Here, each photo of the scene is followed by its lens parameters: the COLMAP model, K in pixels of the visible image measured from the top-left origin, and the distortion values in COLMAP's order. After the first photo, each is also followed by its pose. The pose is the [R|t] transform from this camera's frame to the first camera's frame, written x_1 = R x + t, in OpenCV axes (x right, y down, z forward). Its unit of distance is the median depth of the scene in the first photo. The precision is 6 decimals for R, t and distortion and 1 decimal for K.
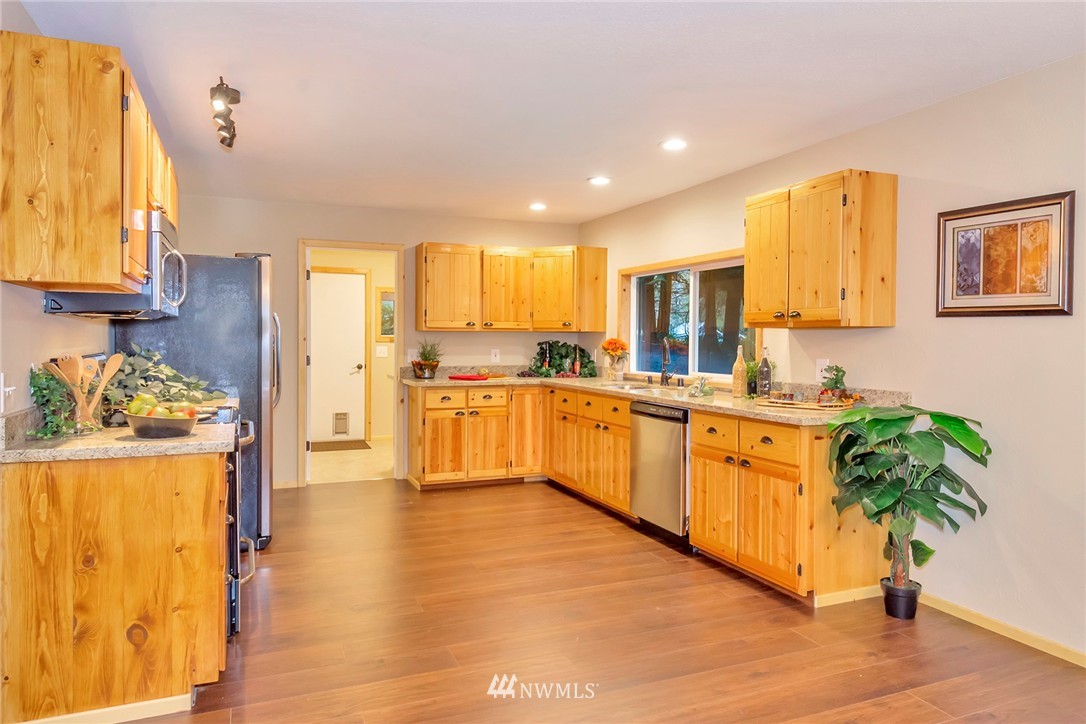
lens RADIAL K [[687.4, 0, 541.7], [0, 687.4, 345.2], [0, 0, 1]] dist [0.001997, -0.008173]
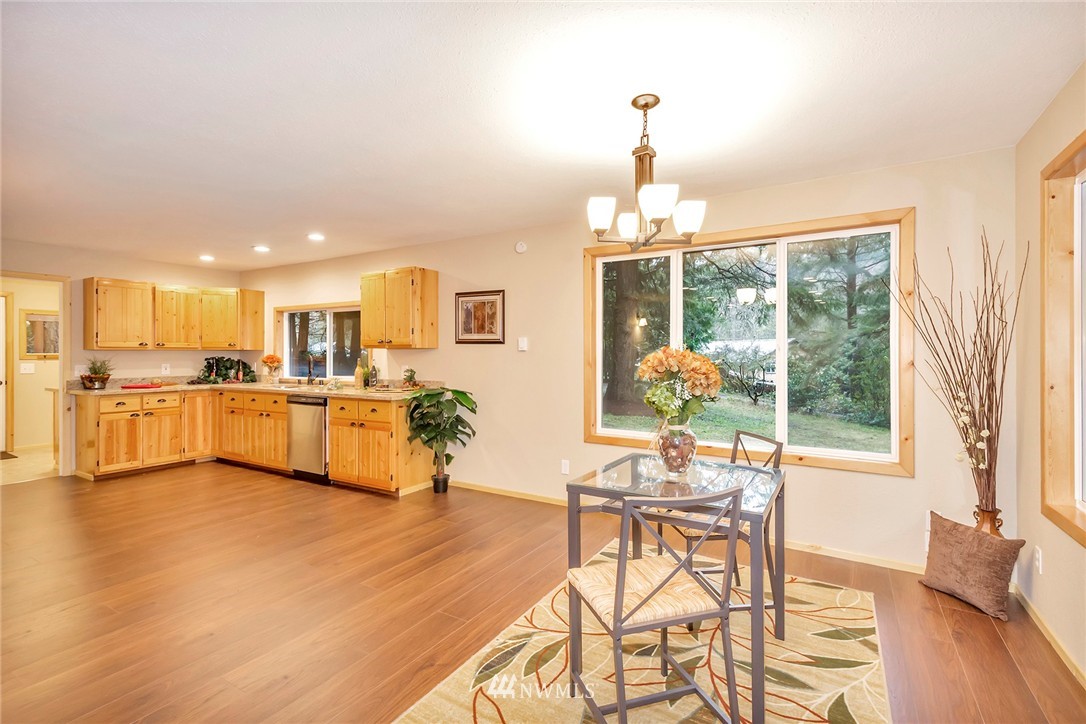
lens RADIAL K [[497.2, 0, 532.4], [0, 497.2, 354.5], [0, 0, 1]] dist [0.012278, -0.005464]
pose [[0.820939, -0.008029, 0.570959, -0.065088], [0.011896, 0.999925, -0.003043, -0.000954], [-0.570892, 0.009290, 0.820973, -0.267725]]
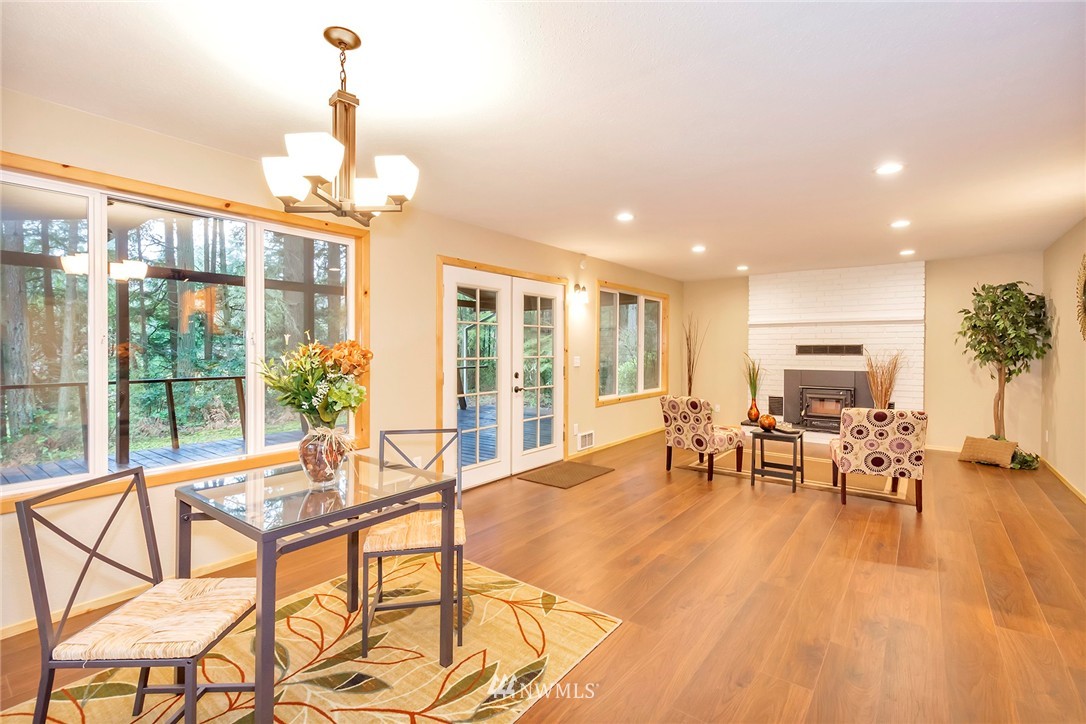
lens RADIAL K [[497.2, 0, 545.4], [0, 497.2, 353.1], [0, 0, 1]] dist [0.012278, -0.005464]
pose [[-0.868122, -0.000907, -0.496350, 0.442433], [-0.008753, 0.999871, 0.013483, -0.007307], [0.496274, 0.016049, -0.868018, 0.650520]]
